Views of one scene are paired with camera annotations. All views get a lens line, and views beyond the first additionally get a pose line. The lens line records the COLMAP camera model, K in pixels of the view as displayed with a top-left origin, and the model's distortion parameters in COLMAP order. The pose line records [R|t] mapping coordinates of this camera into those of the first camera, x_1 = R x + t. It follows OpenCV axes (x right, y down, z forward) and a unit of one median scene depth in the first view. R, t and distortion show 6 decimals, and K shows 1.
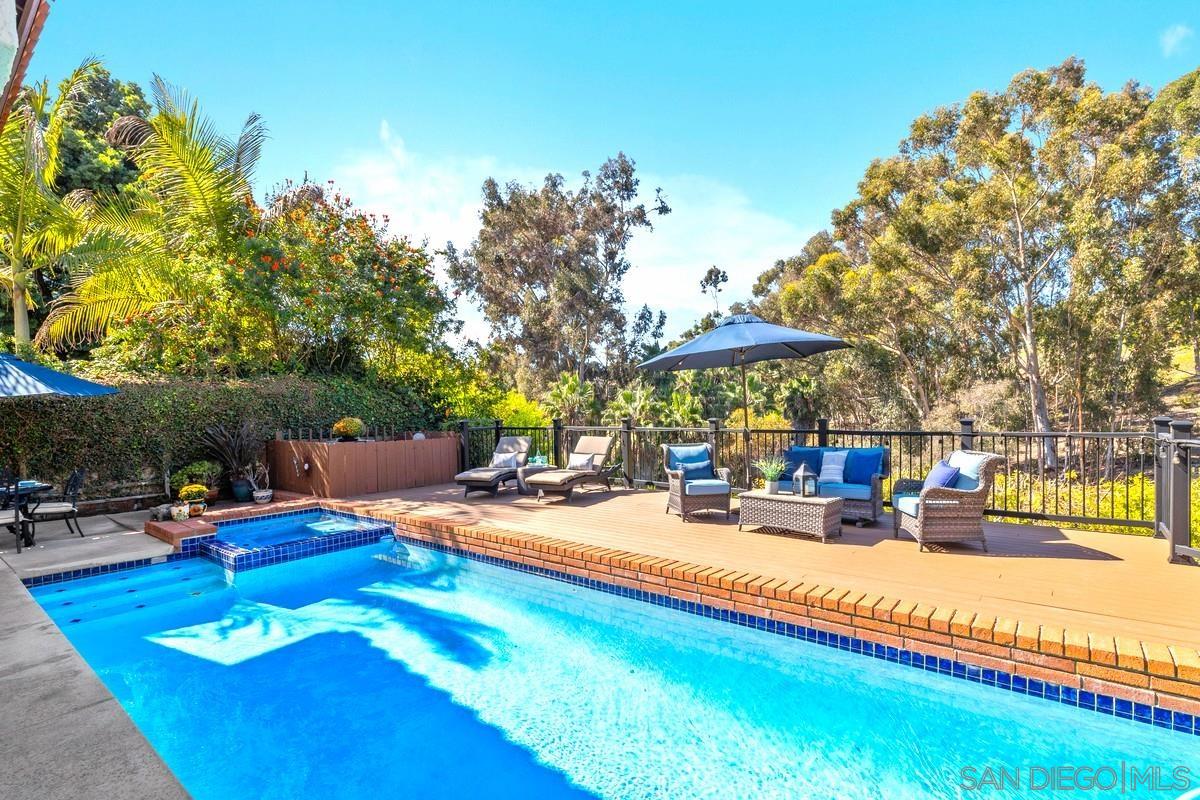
lens RADIAL K [[578.1, 0, 599.0], [0, 578.1, 427.1], [0, 0, 1]] dist [-0.025376, 0.012867]
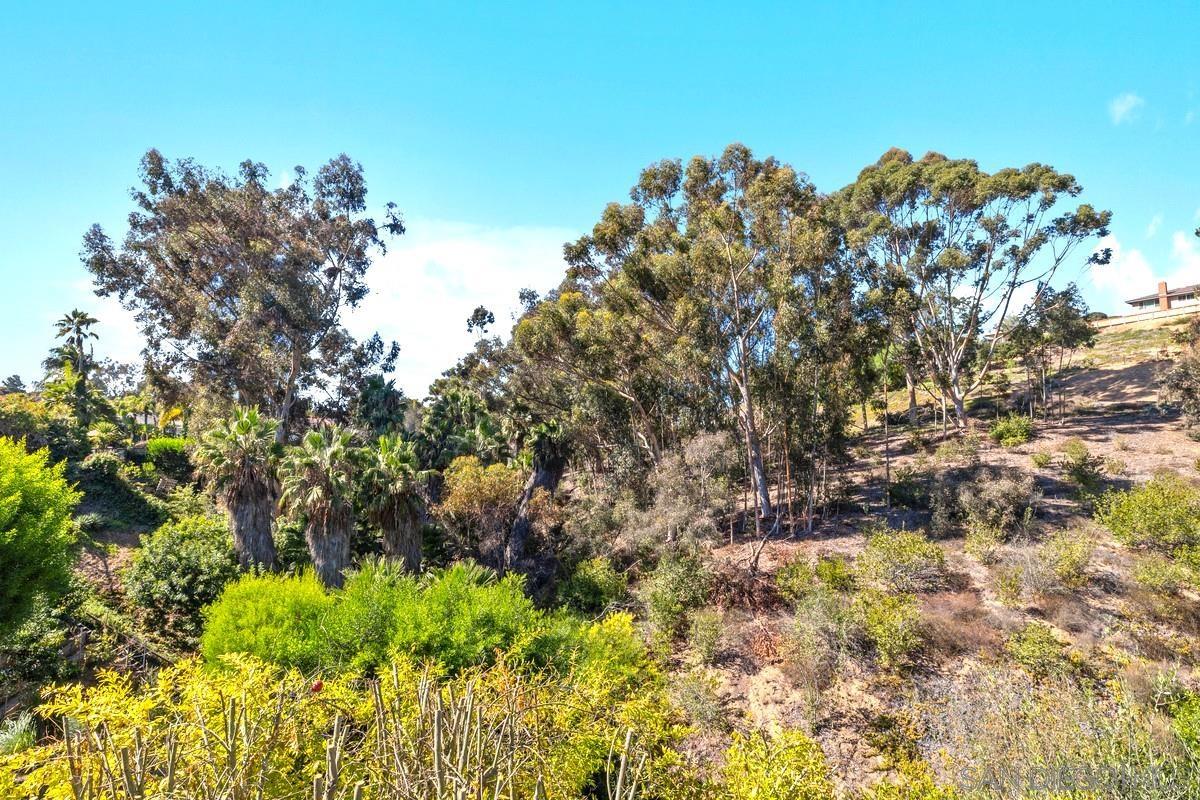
lens RADIAL K [[595.2, 0, 600.0], [0, 595.2, 400.0], [0, 0, 1]] dist [0.001706, 0.000350]
pose [[0.924061, 0.044832, 0.379606, 0.091295], [0.000192, 0.993044, -0.117746, -0.010793], [-0.382245, 0.108877, 0.917625, 0.102435]]
